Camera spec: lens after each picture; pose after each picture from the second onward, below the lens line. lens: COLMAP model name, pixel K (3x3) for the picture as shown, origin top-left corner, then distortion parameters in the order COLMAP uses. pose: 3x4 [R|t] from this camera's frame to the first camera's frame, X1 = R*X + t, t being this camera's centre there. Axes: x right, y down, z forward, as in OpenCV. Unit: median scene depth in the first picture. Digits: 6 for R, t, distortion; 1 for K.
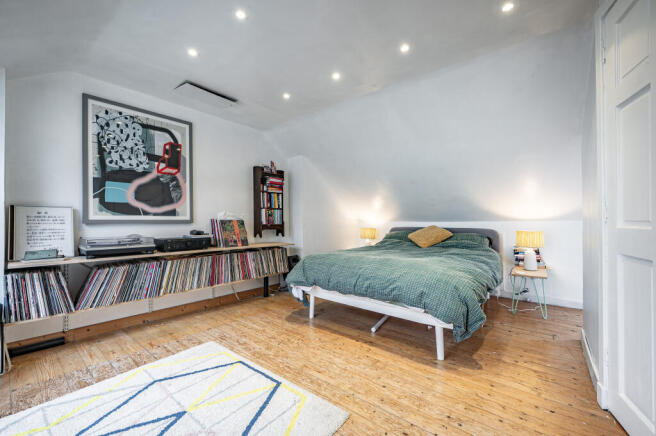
lens RADIAL K [[270.1, 0, 328.8], [0, 270.1, 222.6], [0, 0, 1]] dist [-0.000210, -0.000010]
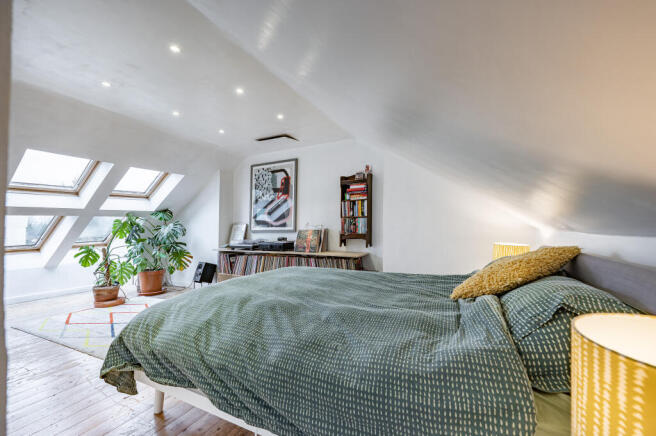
lens RADIAL K [[270.1, 0, 328.8], [0, 270.1, 222.6], [0, 0, 1]] dist [-0.000210, -0.000010]
pose [[0.218917, -0.021930, -0.975497, 0.896488], [0.005498, 0.999759, -0.021242, -0.015977], [0.975728, -0.000713, 0.218985, 0.902315]]
